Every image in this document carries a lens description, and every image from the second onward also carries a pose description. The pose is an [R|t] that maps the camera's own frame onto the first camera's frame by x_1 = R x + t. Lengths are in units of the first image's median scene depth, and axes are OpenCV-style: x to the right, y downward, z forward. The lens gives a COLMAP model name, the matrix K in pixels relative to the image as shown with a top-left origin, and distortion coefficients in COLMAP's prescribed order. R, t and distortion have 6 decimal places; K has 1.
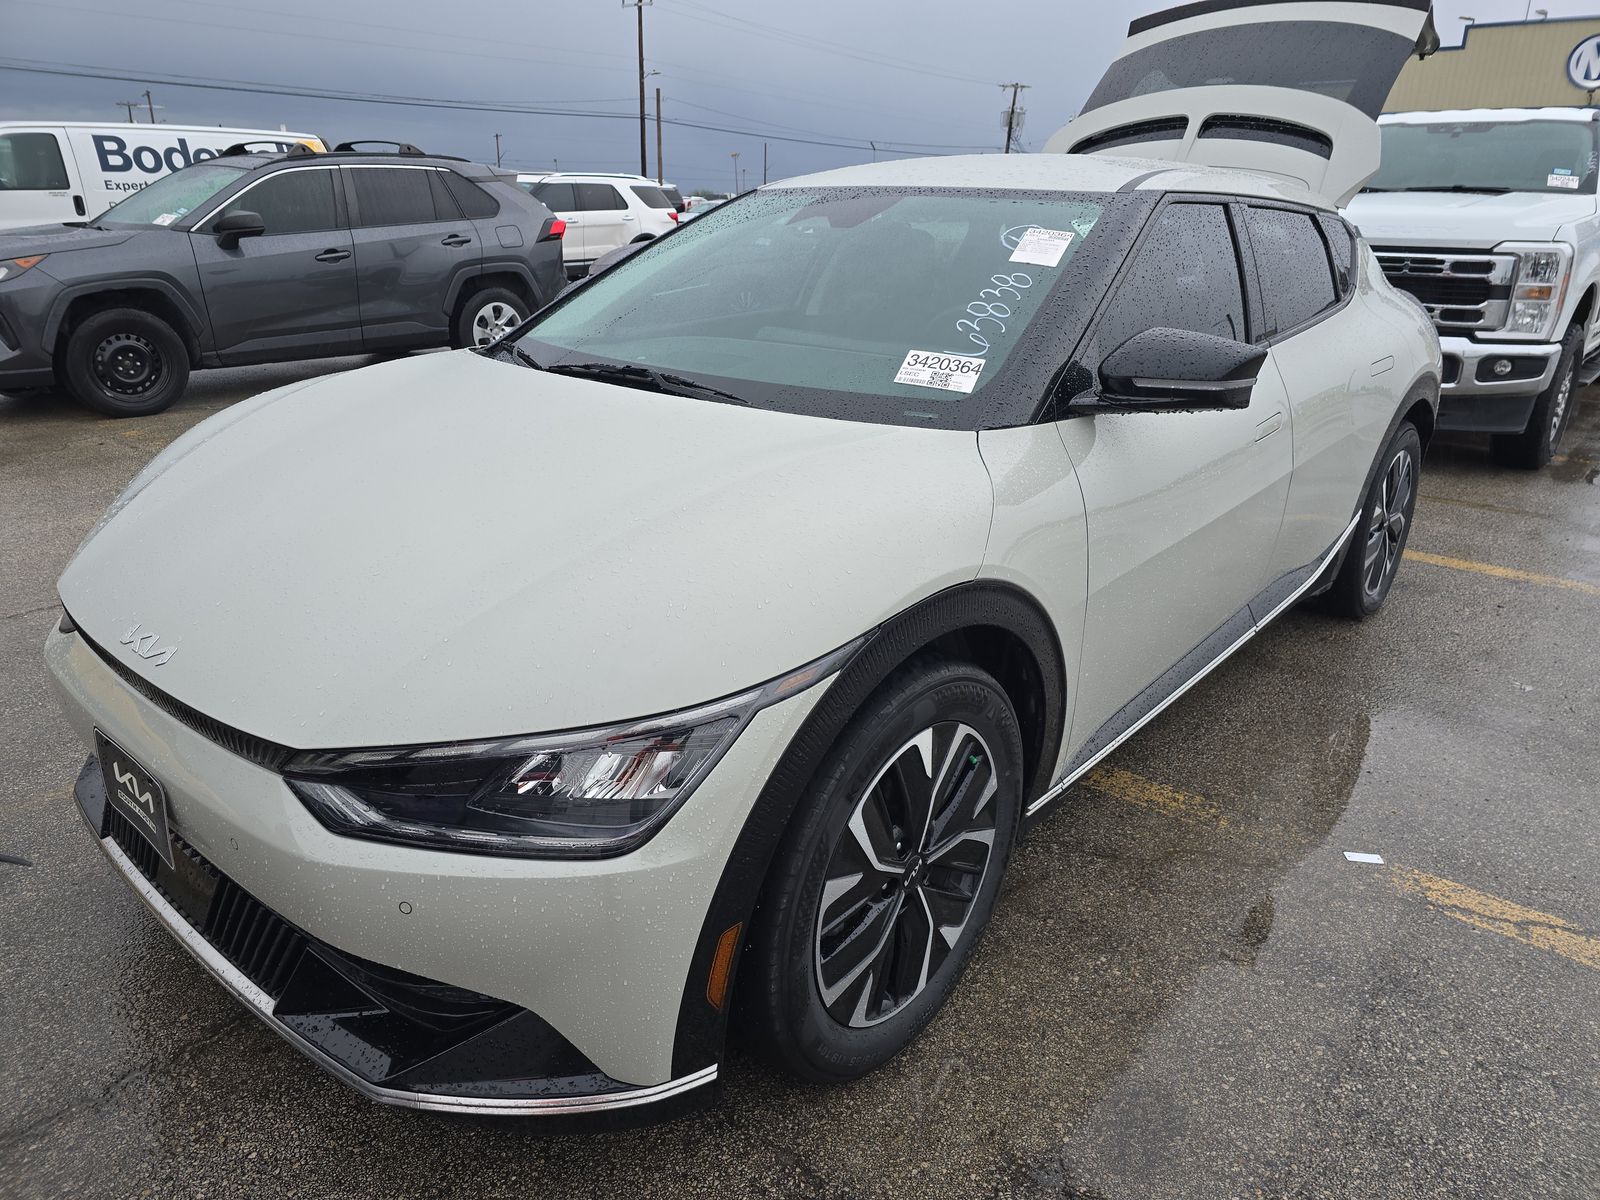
lens RADIAL K [[1089.4, 0, 793.5], [0, 1089.4, 637.7], [0, 0, 1]] dist [0.064484, -0.054446]
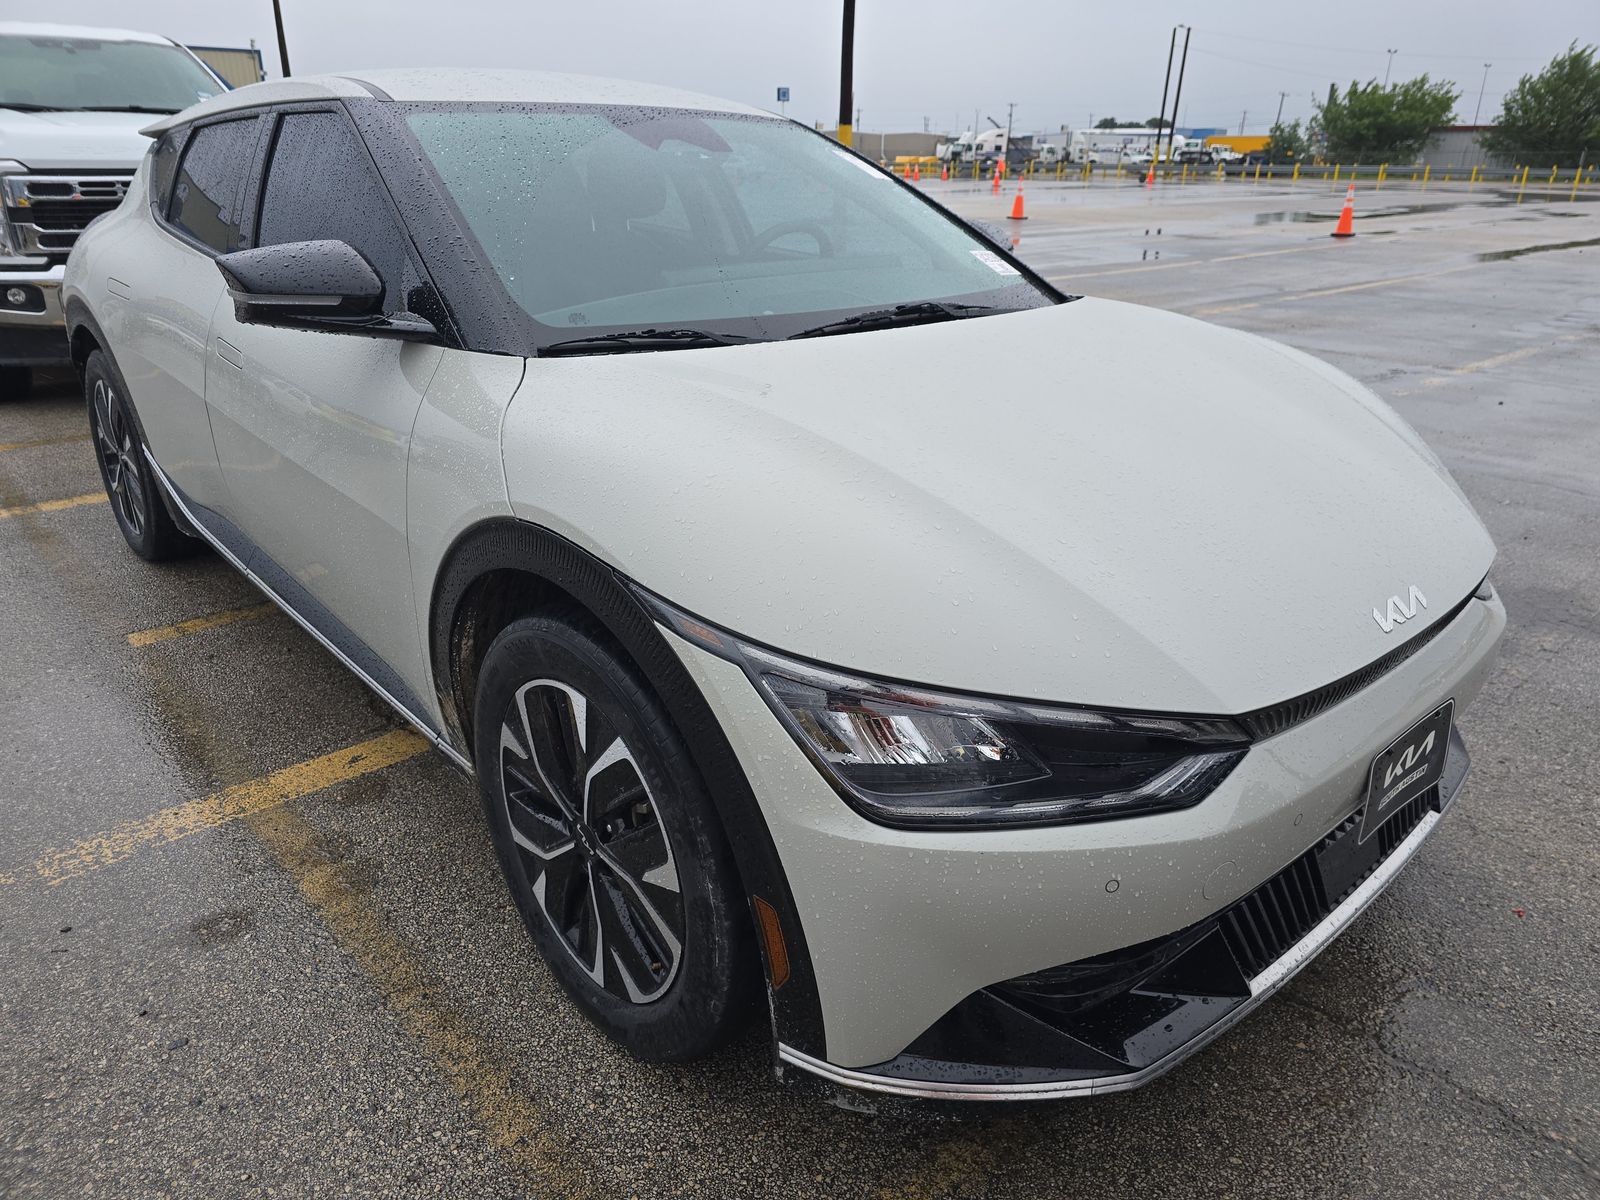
lens RADIAL K [[1078.9, 0, 806.3], [0, 1078.9, 612.8], [0, 0, 1]] dist [0.053900, -0.050051]
pose [[0.099712, -0.403150, 0.909686, -1.105422], [0.357057, 0.867848, 0.345471, -0.368520], [-0.928745, 0.290362, 0.230482, 0.934466]]
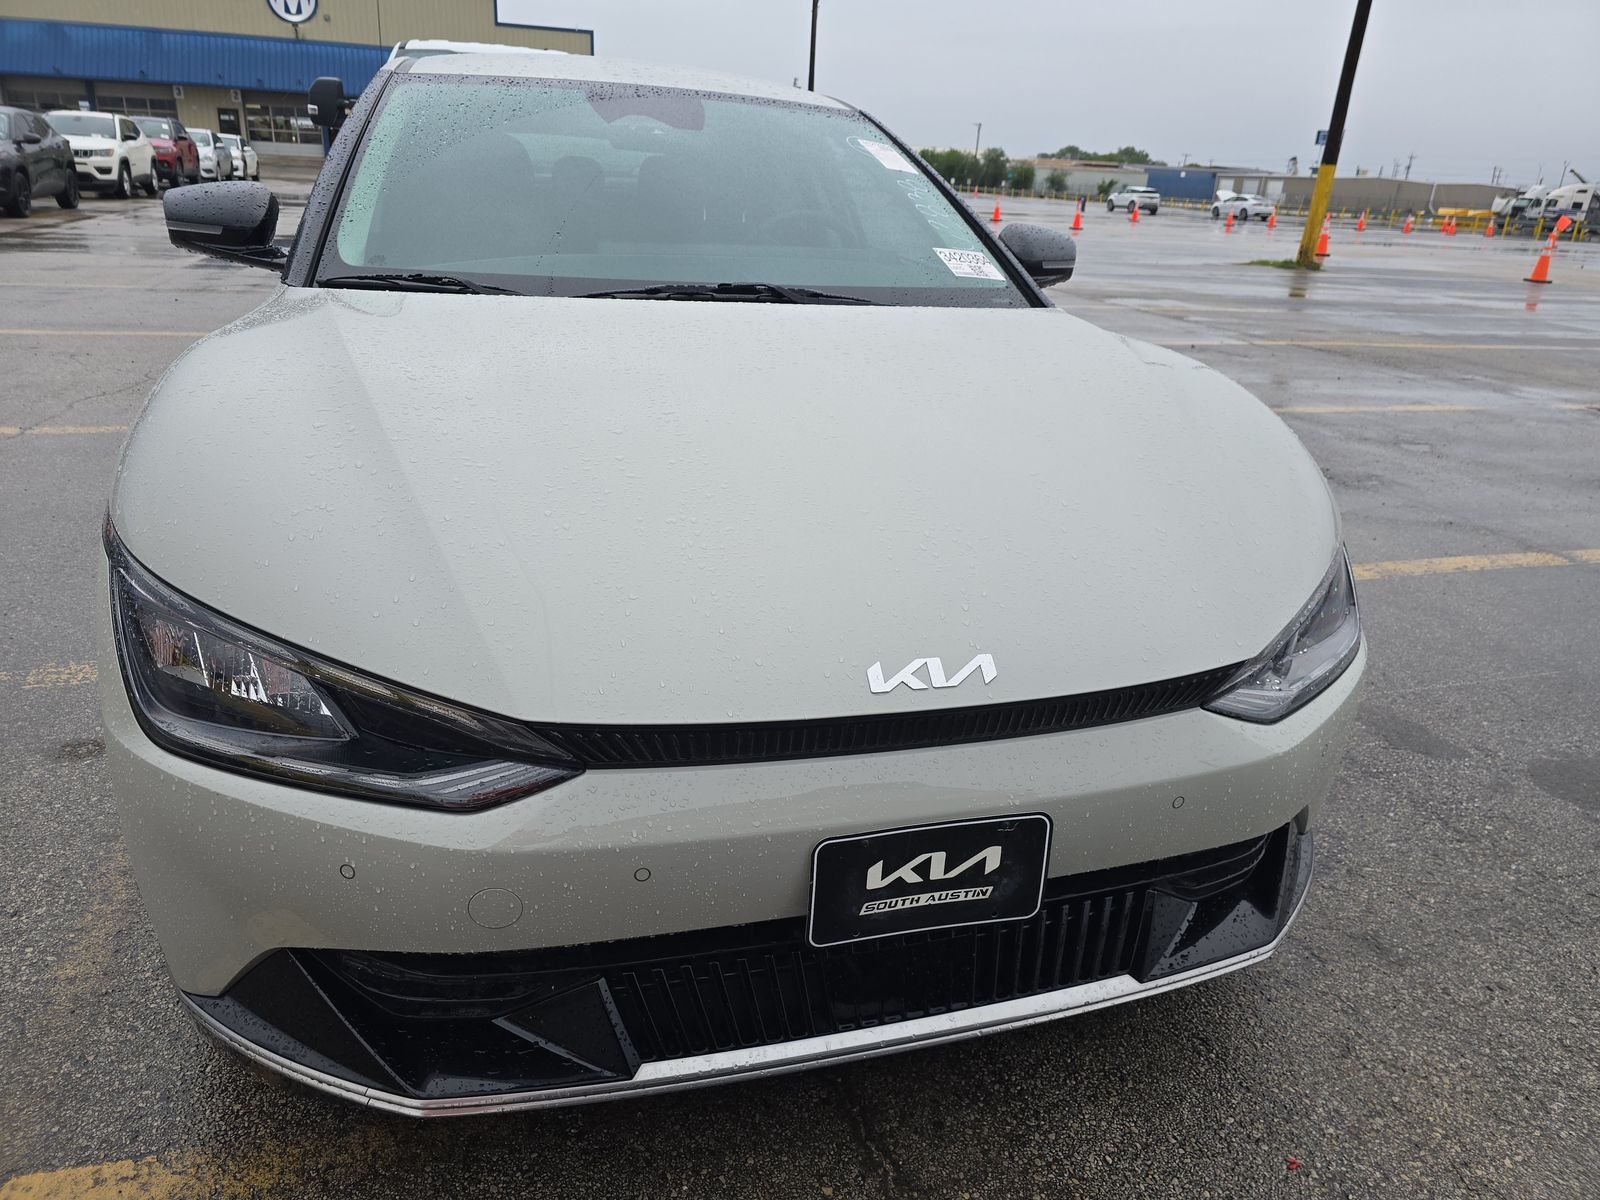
lens RADIAL K [[1078.9, 0, 806.3], [0, 1078.9, 612.8], [0, 0, 1]] dist [0.053900, -0.050051]
pose [[0.512768, -0.313258, 0.799336, -0.893781], [0.275532, 0.941850, 0.192357, -0.147126], [-0.813112, 0.121608, 0.569263, 0.478840]]
